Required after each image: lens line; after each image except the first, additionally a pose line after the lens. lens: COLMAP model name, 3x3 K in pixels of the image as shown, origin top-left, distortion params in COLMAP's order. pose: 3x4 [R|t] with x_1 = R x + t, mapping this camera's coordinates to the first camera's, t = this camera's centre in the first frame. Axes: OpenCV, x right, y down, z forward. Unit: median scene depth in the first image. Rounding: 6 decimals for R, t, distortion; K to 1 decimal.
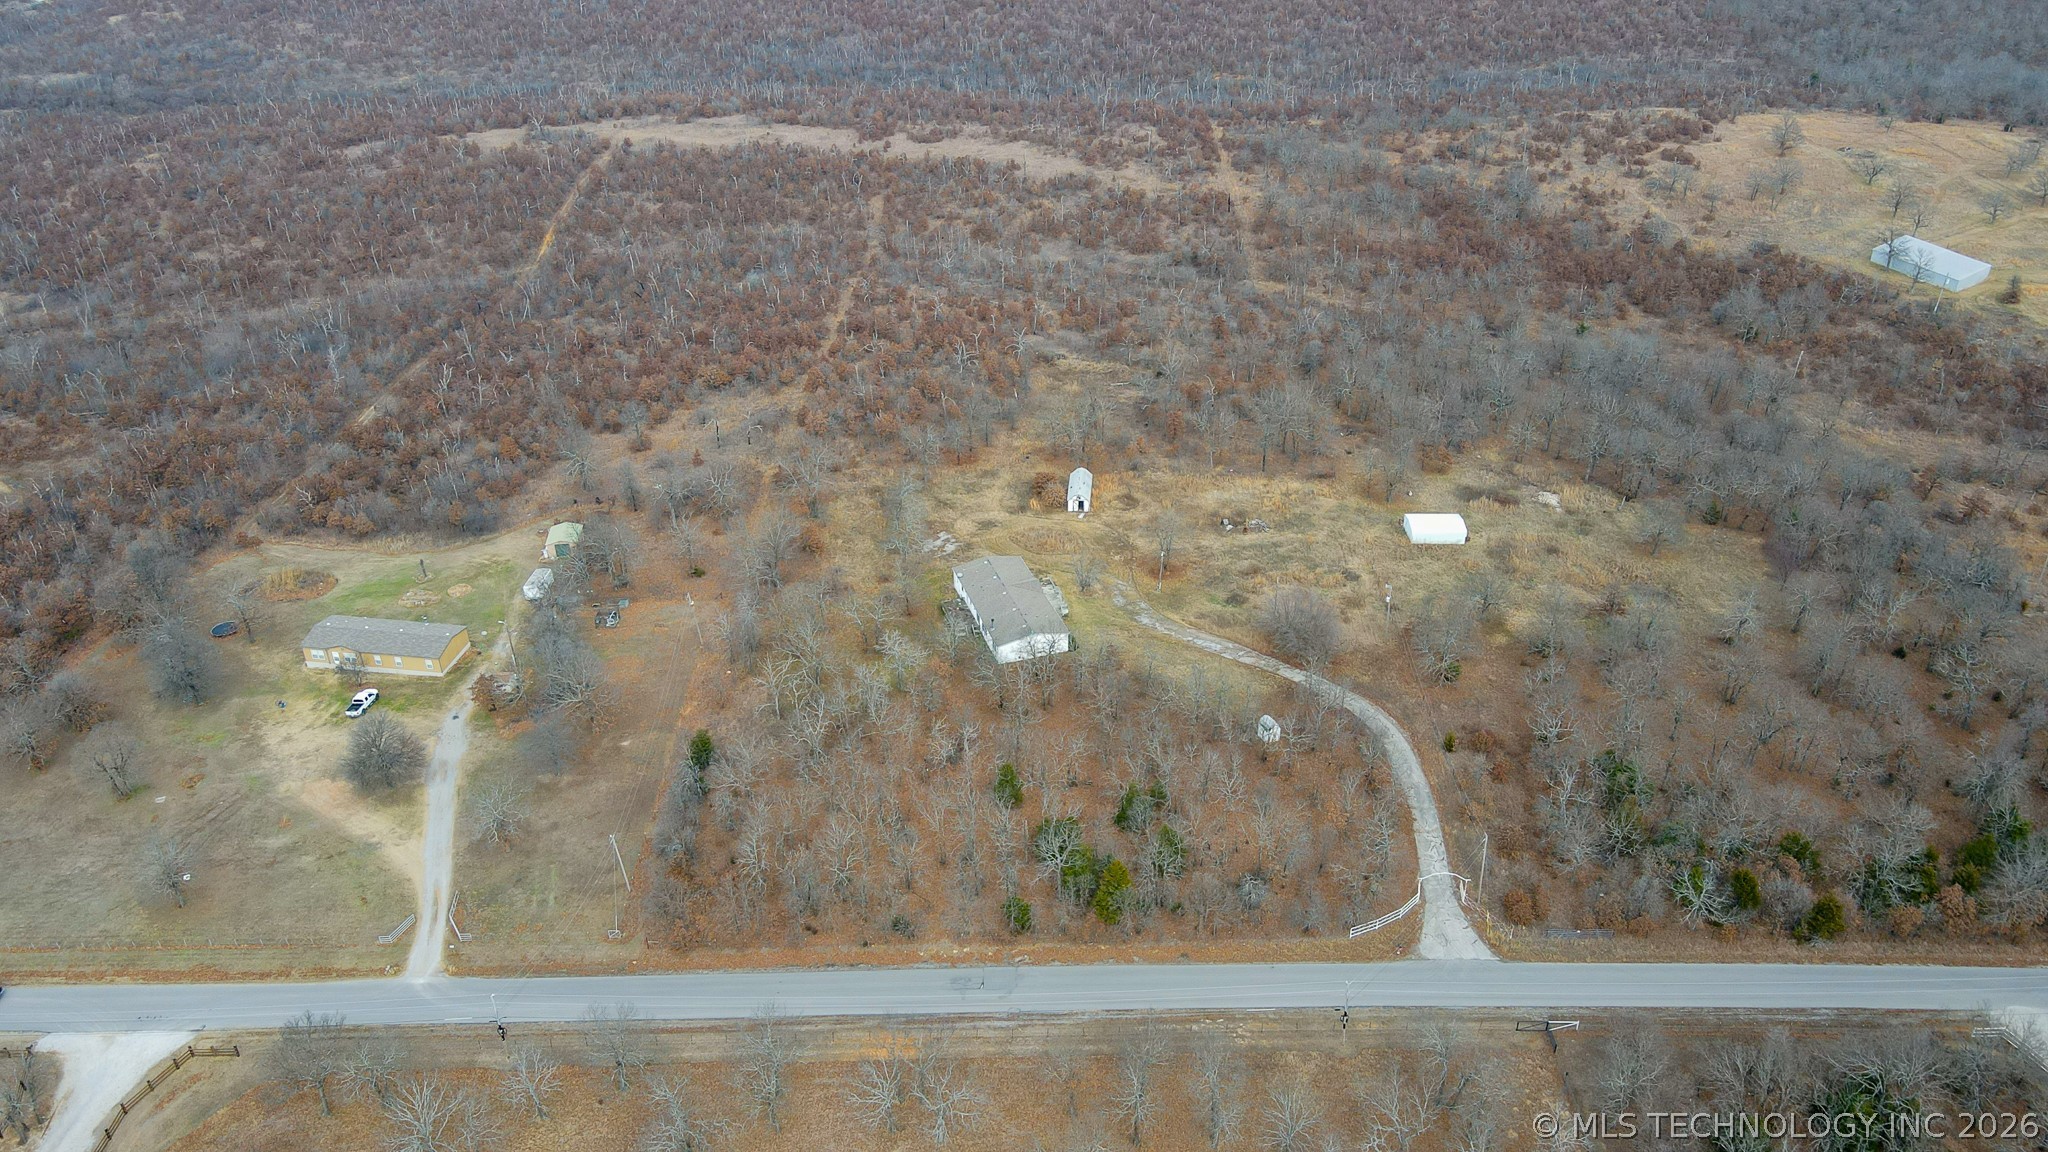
lens RADIAL K [[1510.9, 0, 1038.2], [0, 1510.9, 585.0], [0, 0, 1]] dist [0.001377, 0.024126]
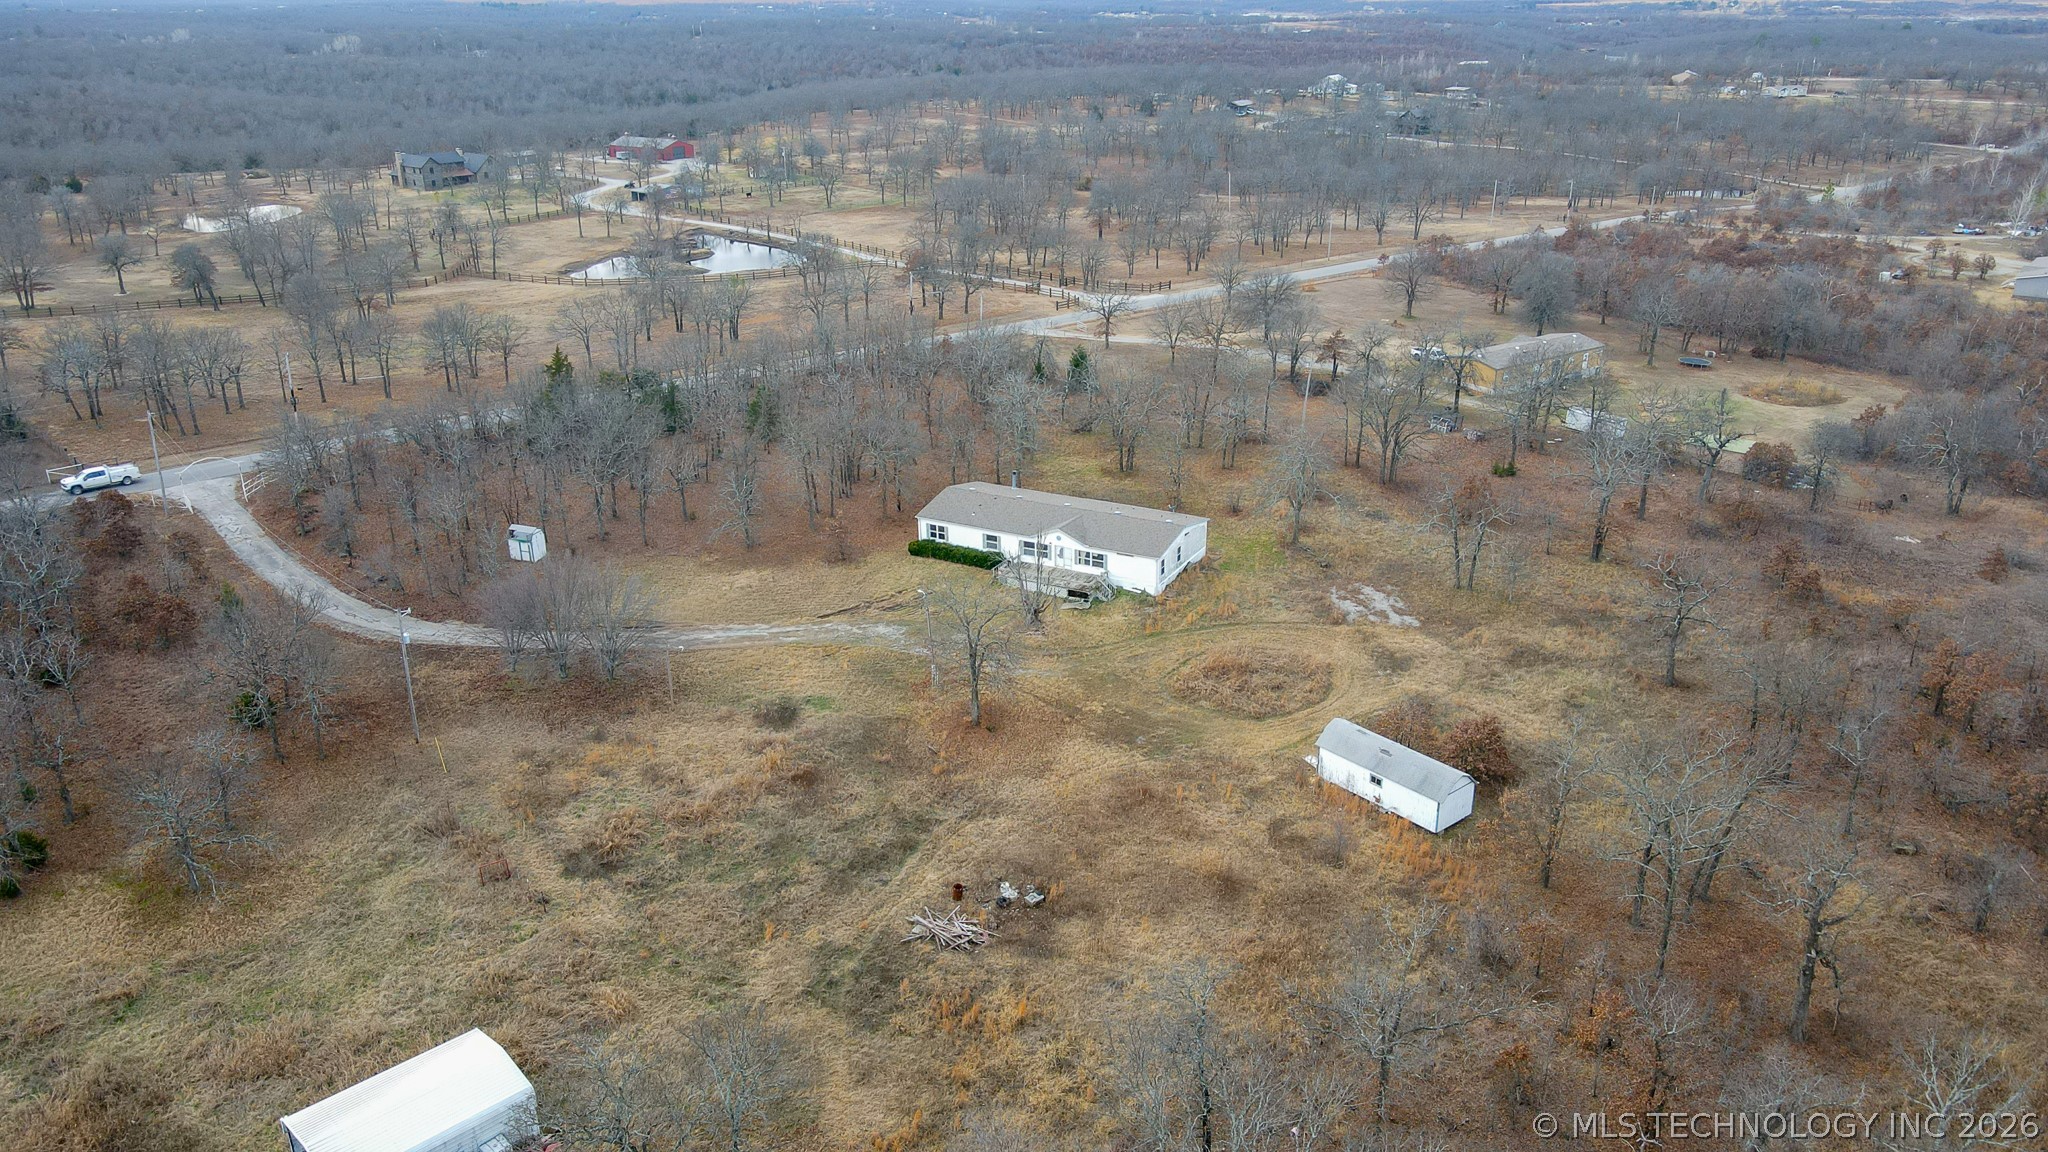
lens RADIAL K [[1511.6, 0, 1051.4], [0, 1511.6, 577.9], [0, 0, 1]] dist [-0.001653, 0.001716]
pose [[-0.717828, 0.269170, -0.642083, 0.317059], [-0.349675, 0.658099, 0.666808, -0.315410], [0.602039, 0.703174, -0.378280, 1.064209]]
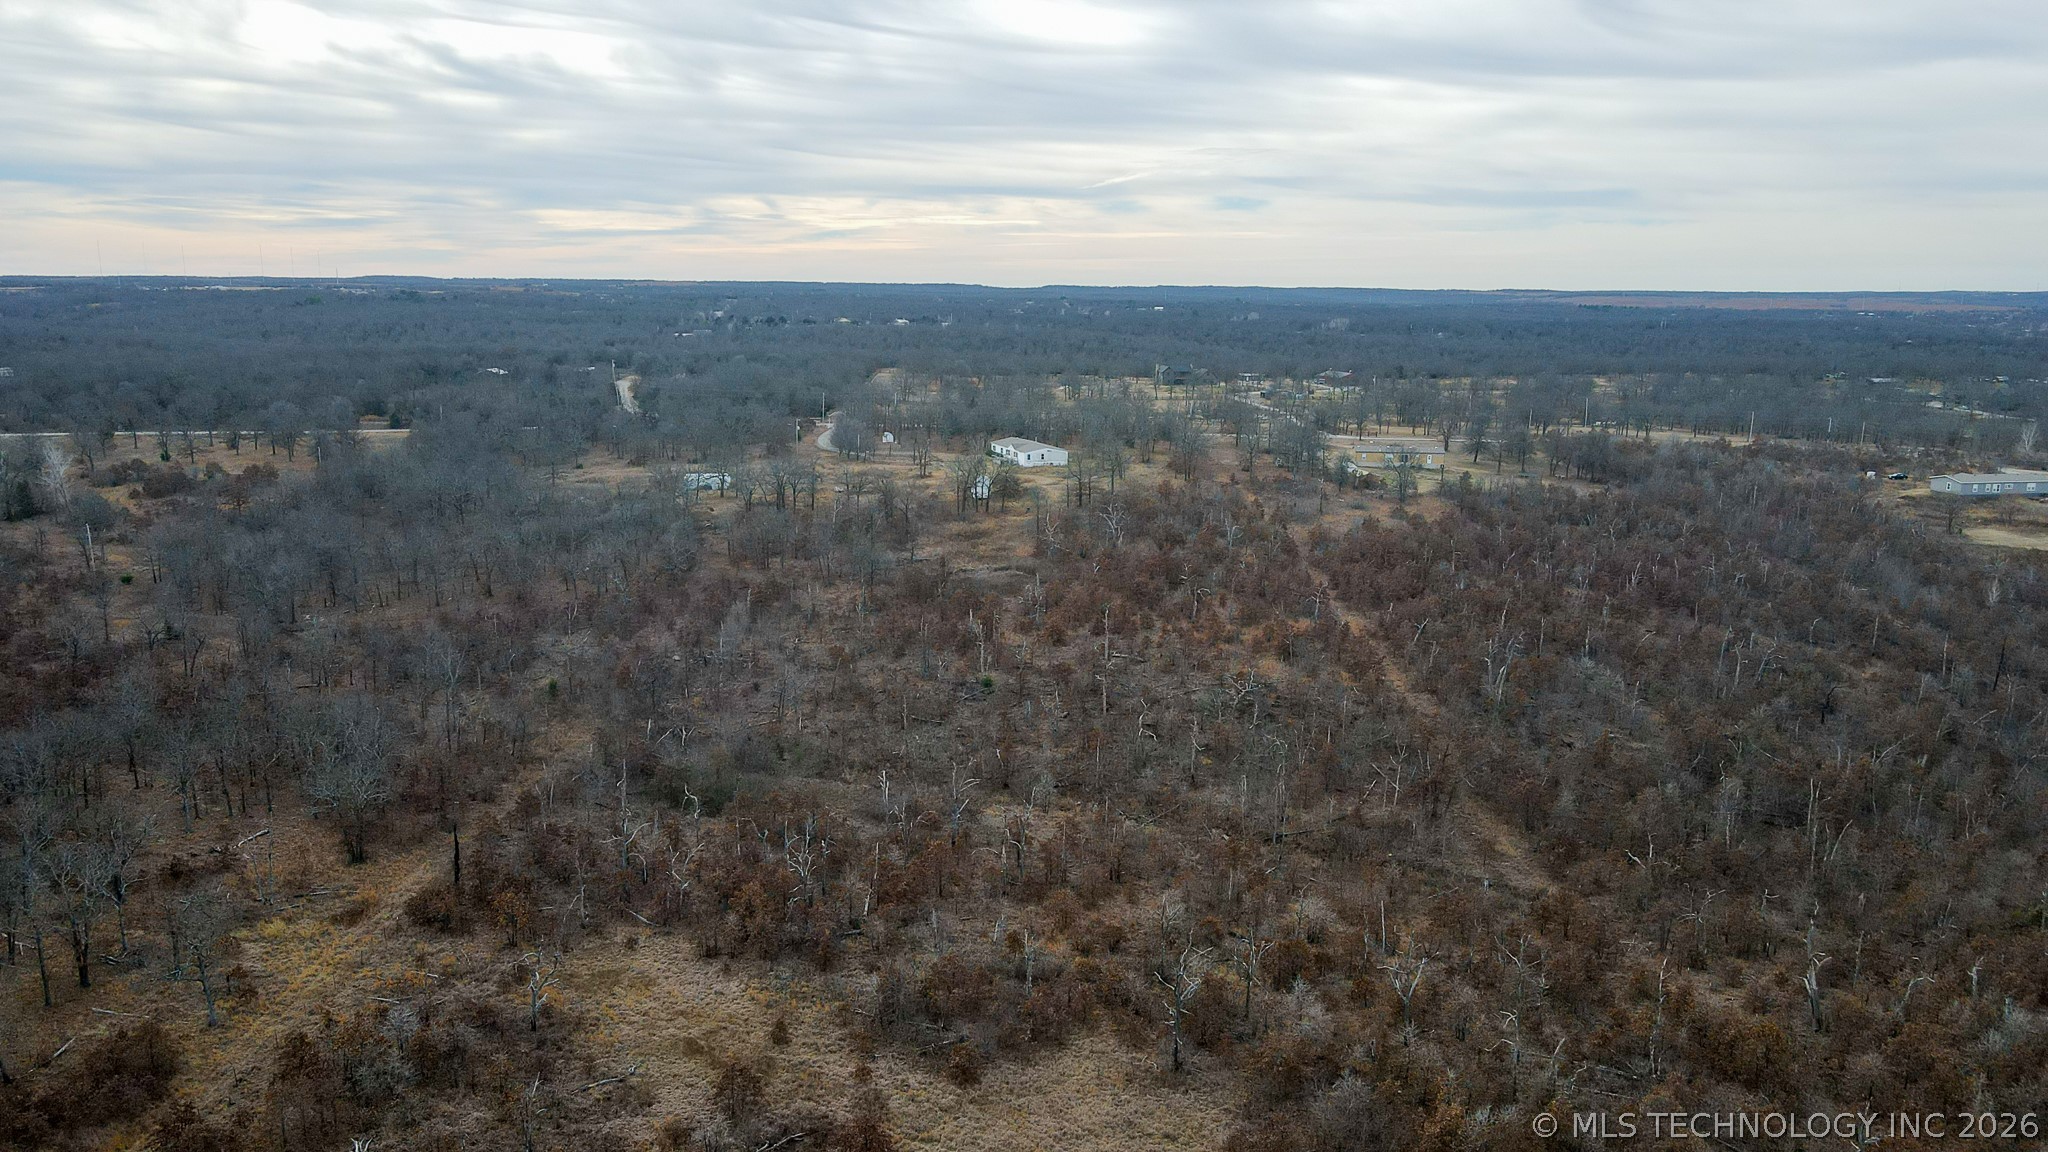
lens RADIAL K [[1510.9, 0, 1038.2], [0, 1510.9, 585.0], [0, 0, 1]] dist [0.001377, 0.024126]
pose [[-0.998987, 0.009349, -0.044010, 0.036109], [-0.022762, 0.738747, 0.673598, -0.821026], [0.038810, 0.673918, -0.737786, 1.954975]]
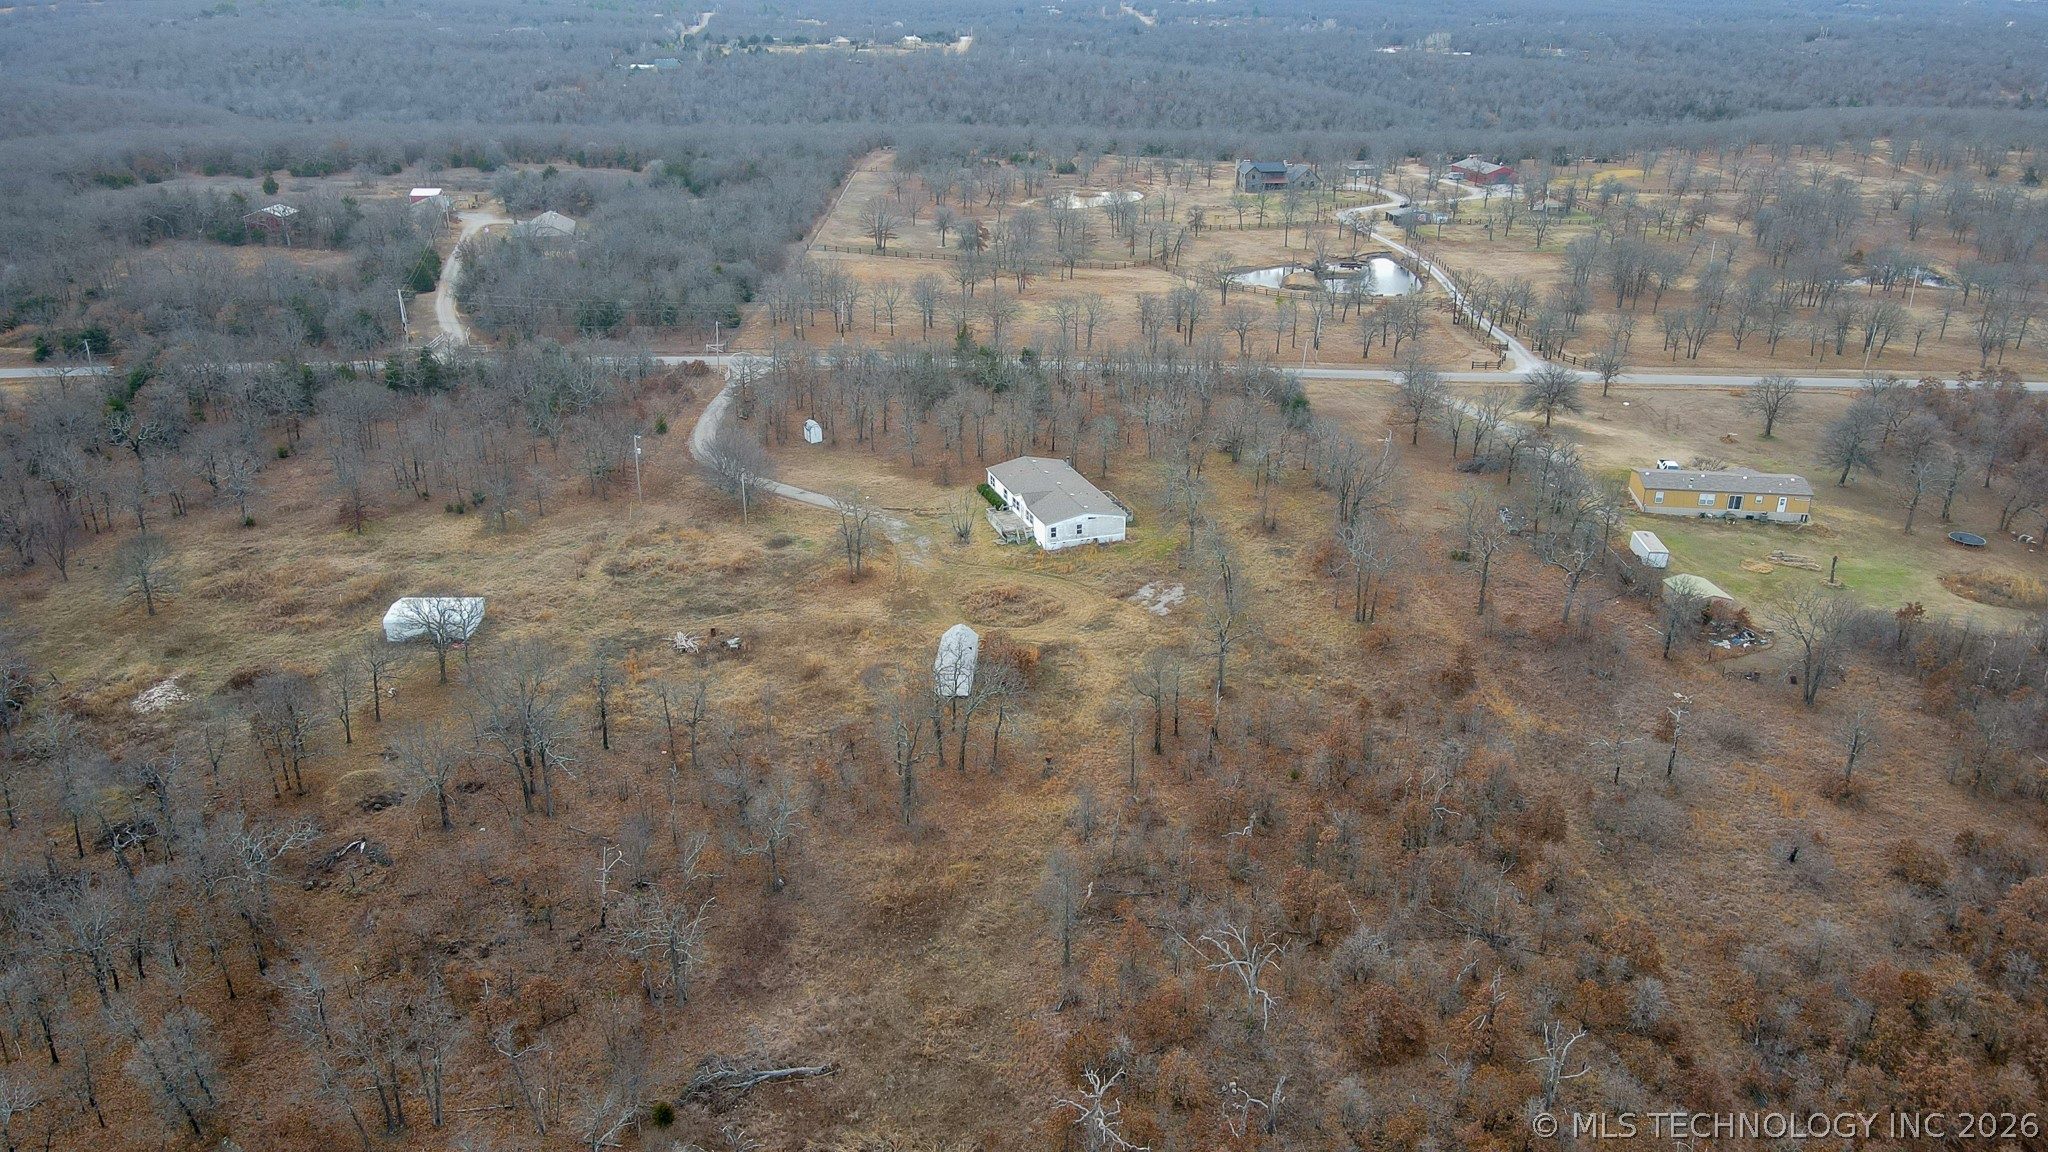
lens RADIAL K [[1510.9, 0, 1038.2], [0, 1510.9, 585.0], [0, 0, 1]] dist [0.001377, 0.024126]
pose [[-0.999747, 0.013075, -0.018296, 0.005498], [-0.007065, 0.589788, 0.807528, -0.570795], [0.021349, 0.807453, -0.589546, 1.341094]]
